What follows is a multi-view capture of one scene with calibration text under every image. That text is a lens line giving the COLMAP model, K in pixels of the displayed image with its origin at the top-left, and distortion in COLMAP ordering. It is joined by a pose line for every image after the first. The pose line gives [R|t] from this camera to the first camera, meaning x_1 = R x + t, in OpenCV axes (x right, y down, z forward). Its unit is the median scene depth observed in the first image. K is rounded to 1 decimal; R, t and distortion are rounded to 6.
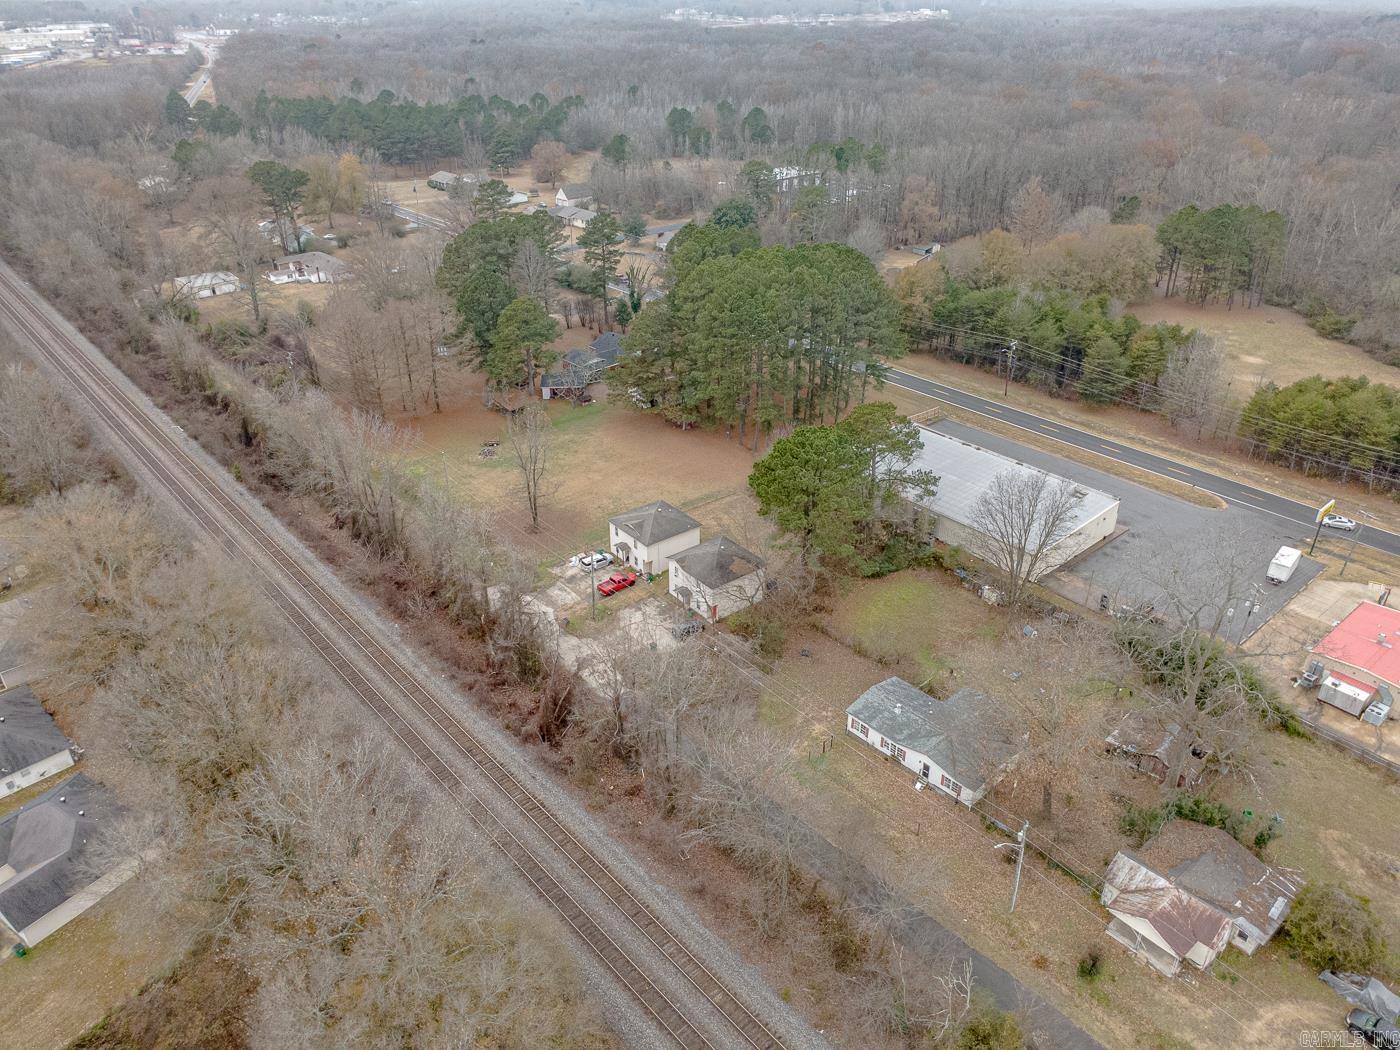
lens RADIAL K [[986.1, 0, 700.0], [0, 986.1, 525.0], [0, 0, 1]] dist [0.013313, -0.008586]
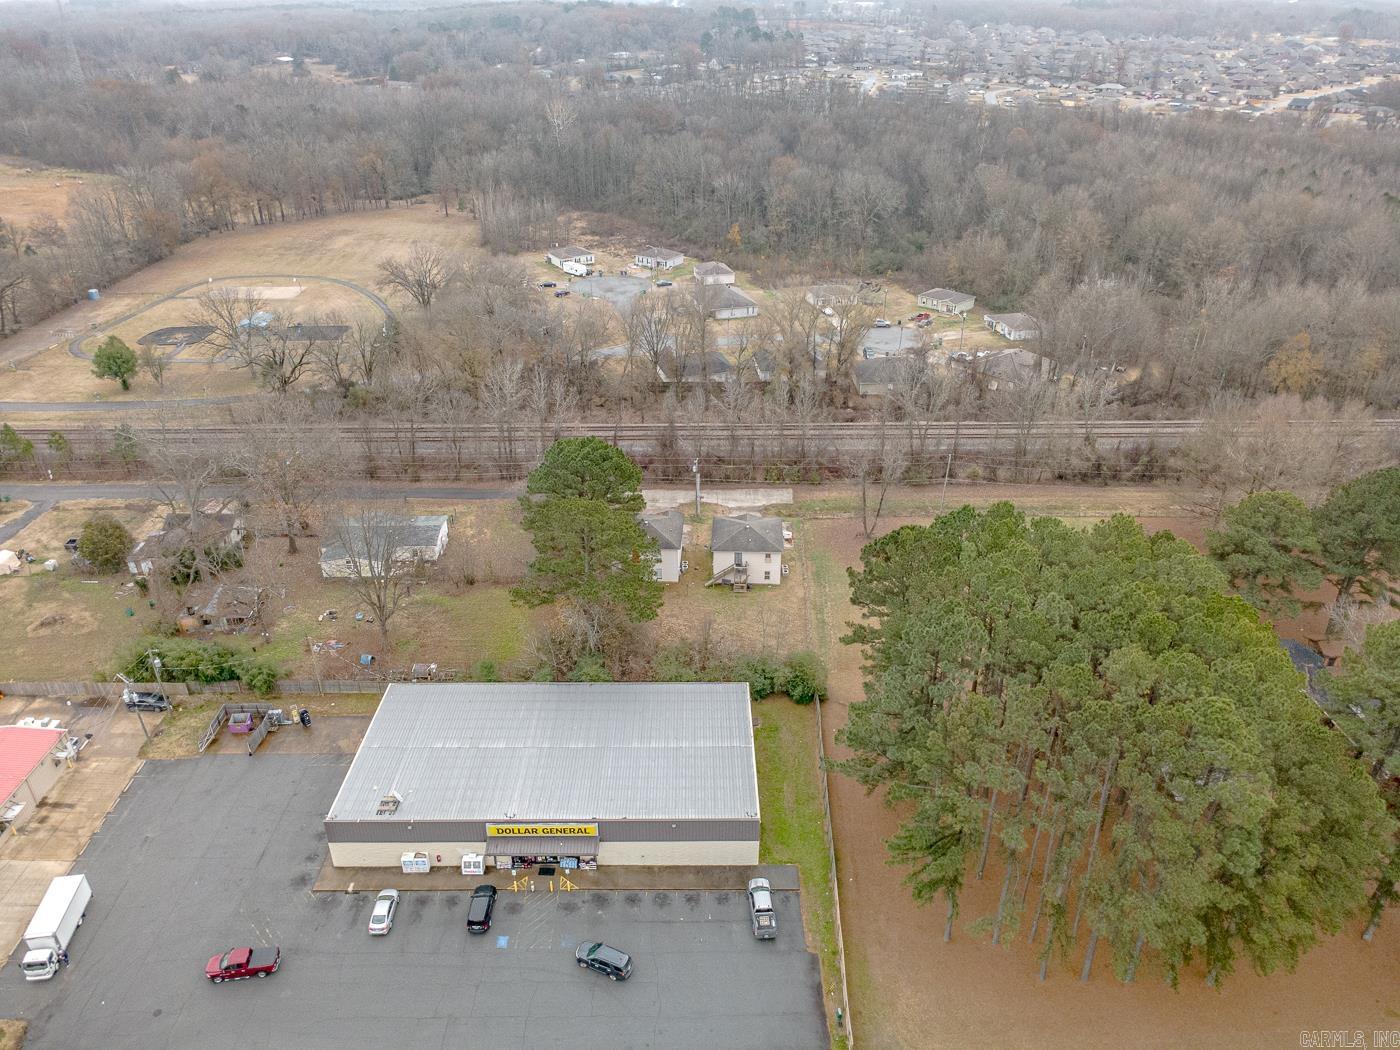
lens RADIAL K [[986.1, 0, 700.0], [0, 986.1, 525.0], [0, 0, 1]] dist [0.013313, -0.008586]
pose [[-0.656936, 0.364196, -0.660149, 0.646318], [-0.367615, 0.609727, 0.702205, -0.698481], [0.658251, 0.703984, -0.266668, 1.255114]]
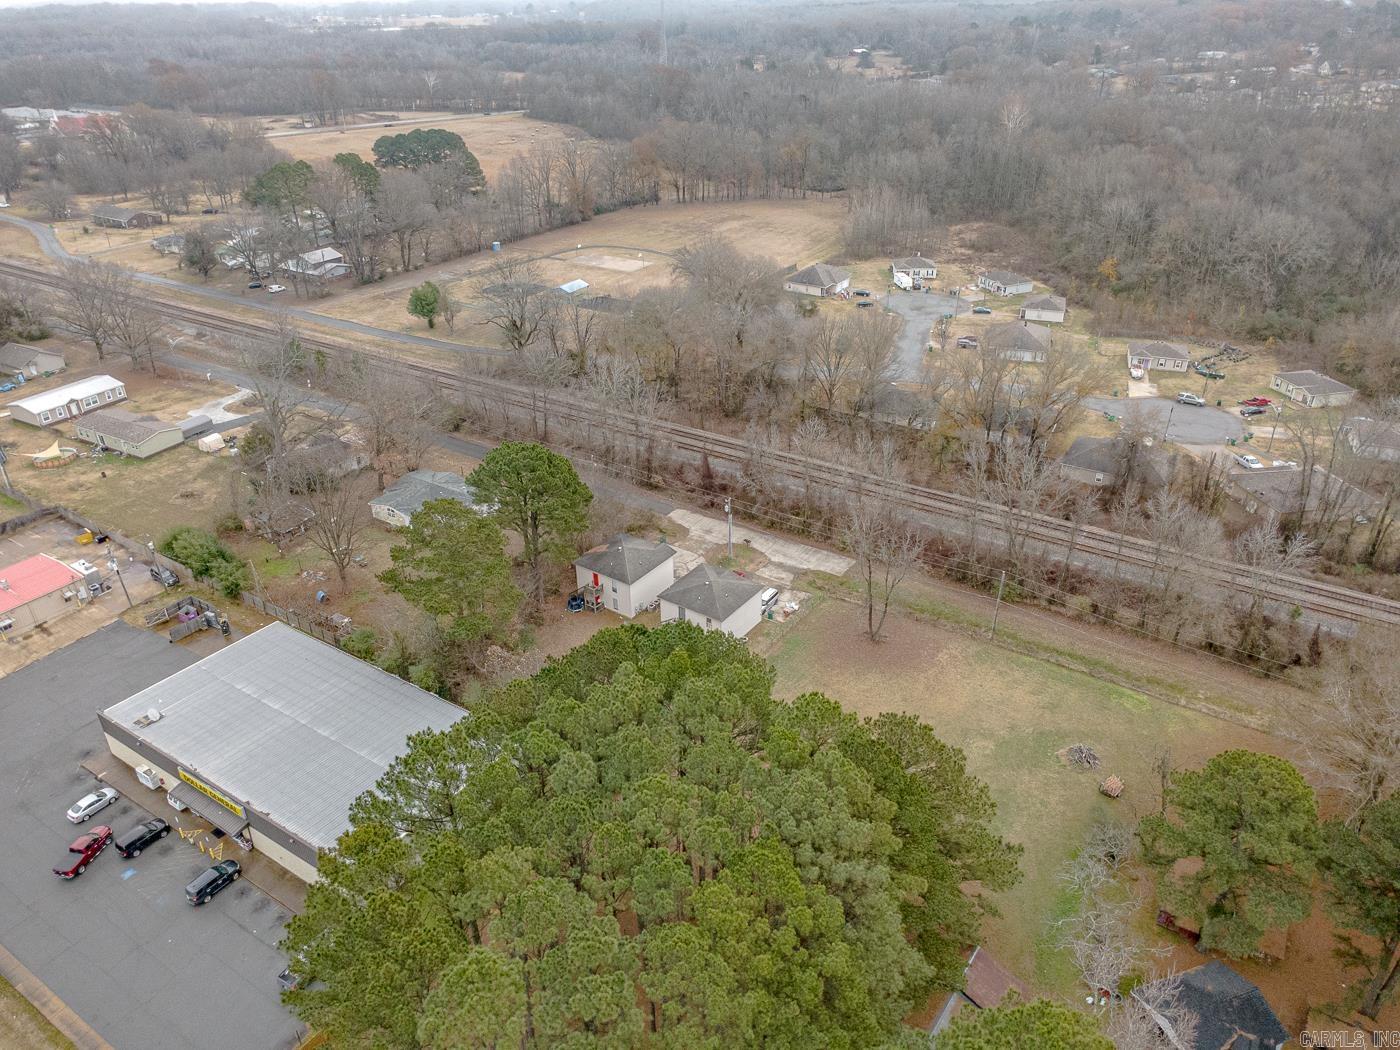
lens RADIAL K [[986.1, 0, 700.0], [0, 986.1, 525.0], [0, 0, 1]] dist [0.013313, -0.008586]
pose [[-0.962576, 0.140535, -0.231725, 0.163468], [-0.122333, 0.537659, 0.834241, -0.787468], [0.241829, 0.831368, -0.500346, 1.423666]]
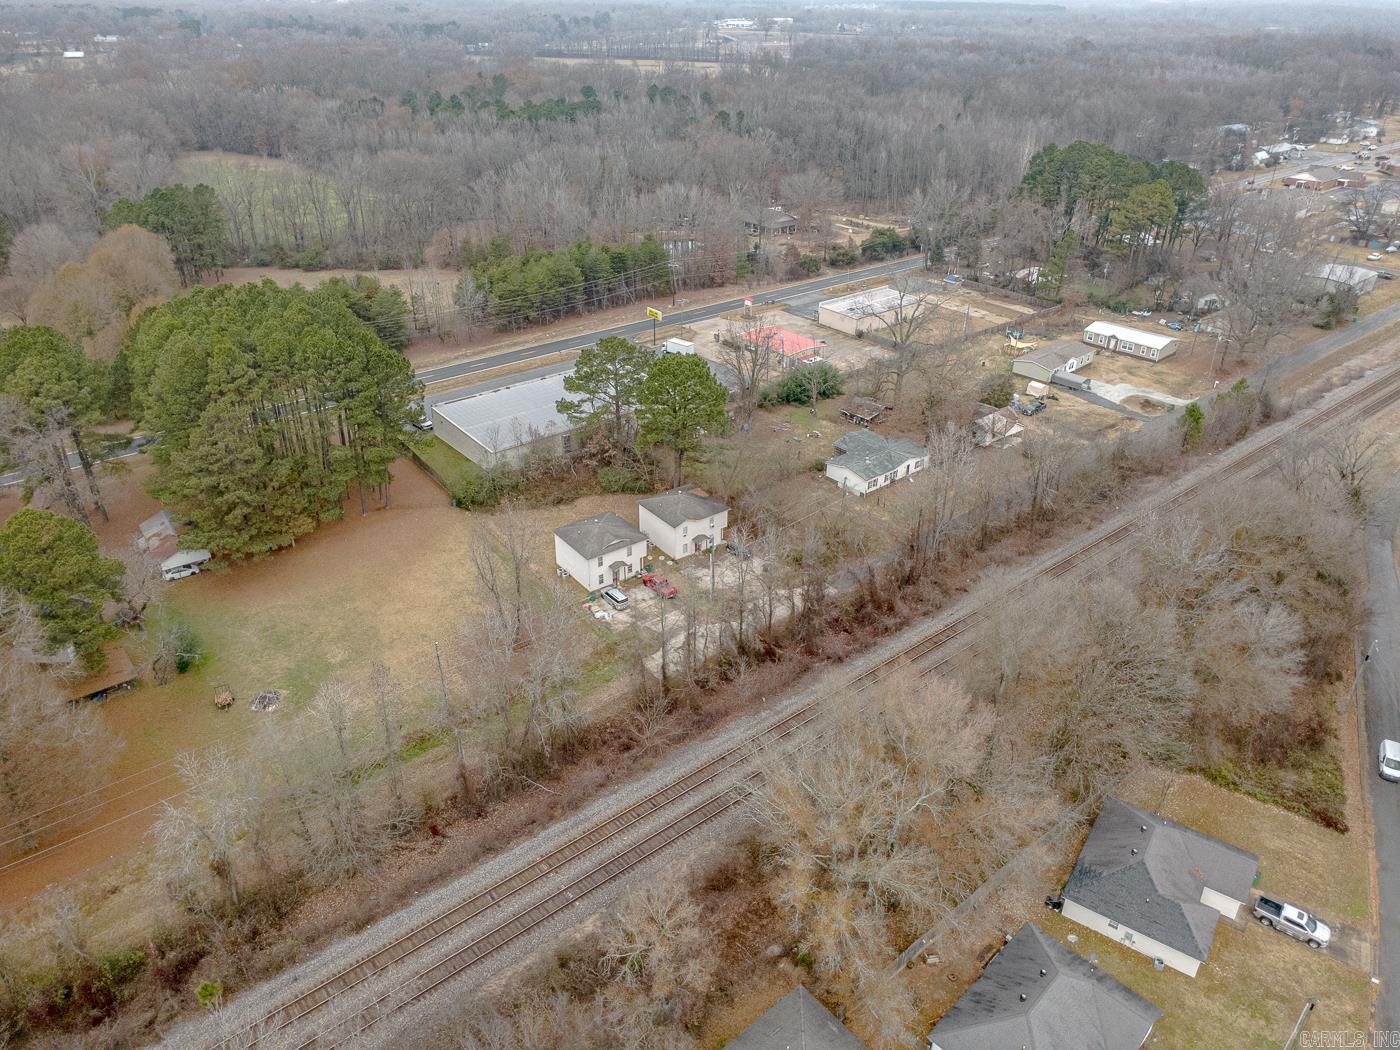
lens RADIAL K [[986.1, 0, 700.0], [0, 986.1, 525.0], [0, 0, 1]] dist [0.013313, -0.008586]
pose [[0.039779, -0.487223, 0.872371, -0.898195], [0.478995, 0.775507, 0.411282, -0.367141], [-0.876916, 0.401501, 0.264226, 0.670668]]
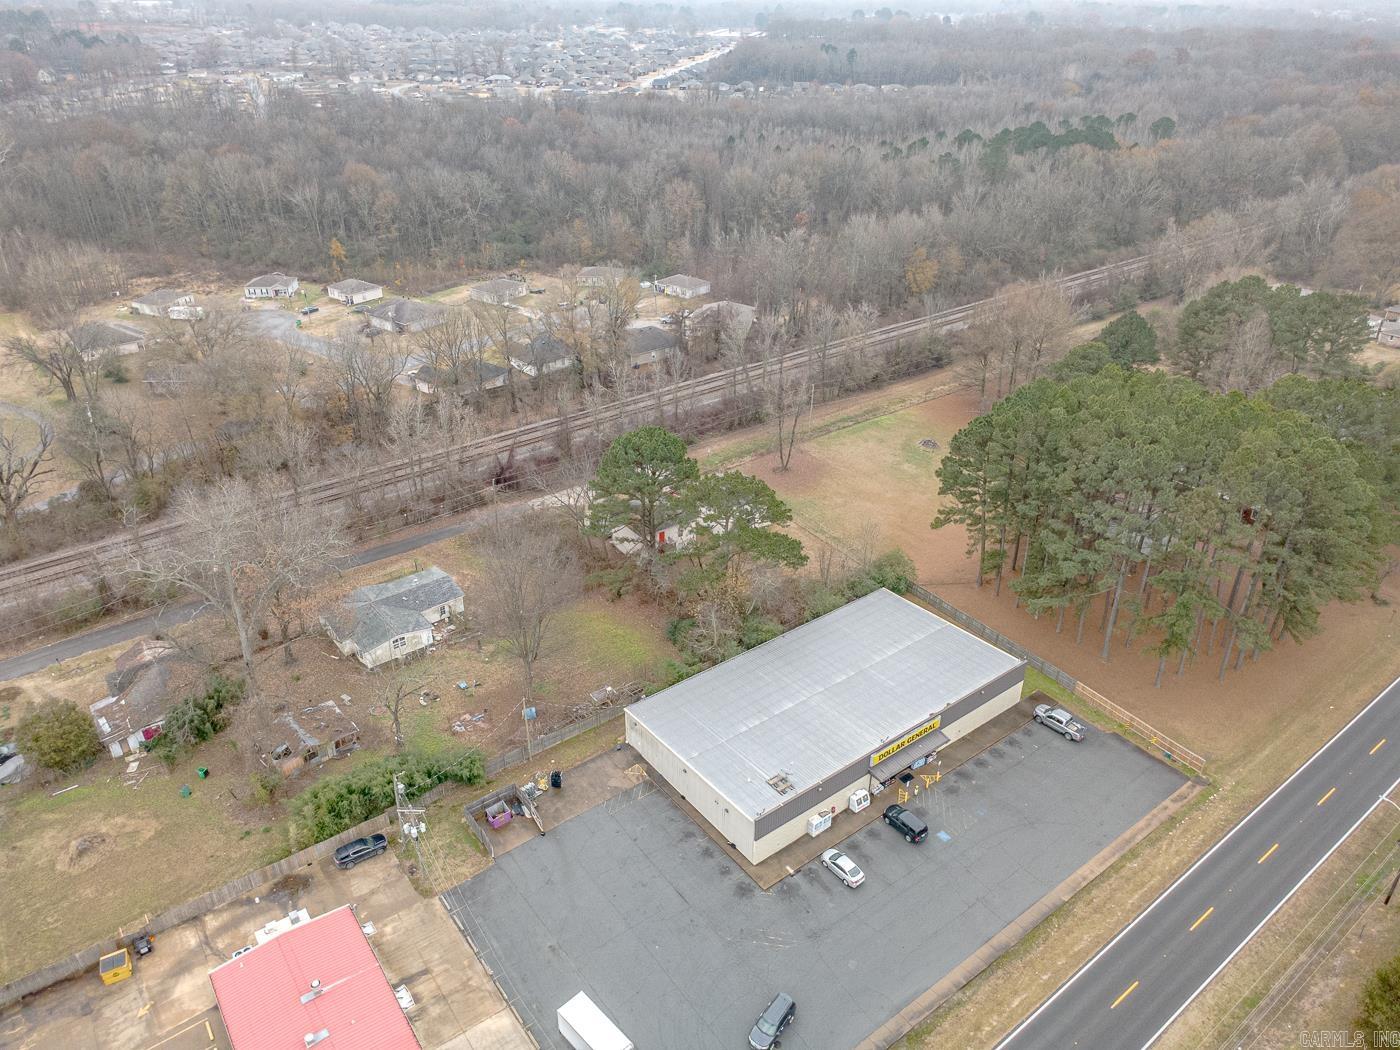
lens RADIAL K [[986.1, 0, 700.0], [0, 986.1, 525.0], [0, 0, 1]] dist [0.013313, -0.008586]
pose [[-0.073172, 0.483460, -0.872303, 0.927667], [-0.485301, 0.746851, 0.454639, -0.454077], [0.871280, 0.456596, 0.179975, 0.816409]]
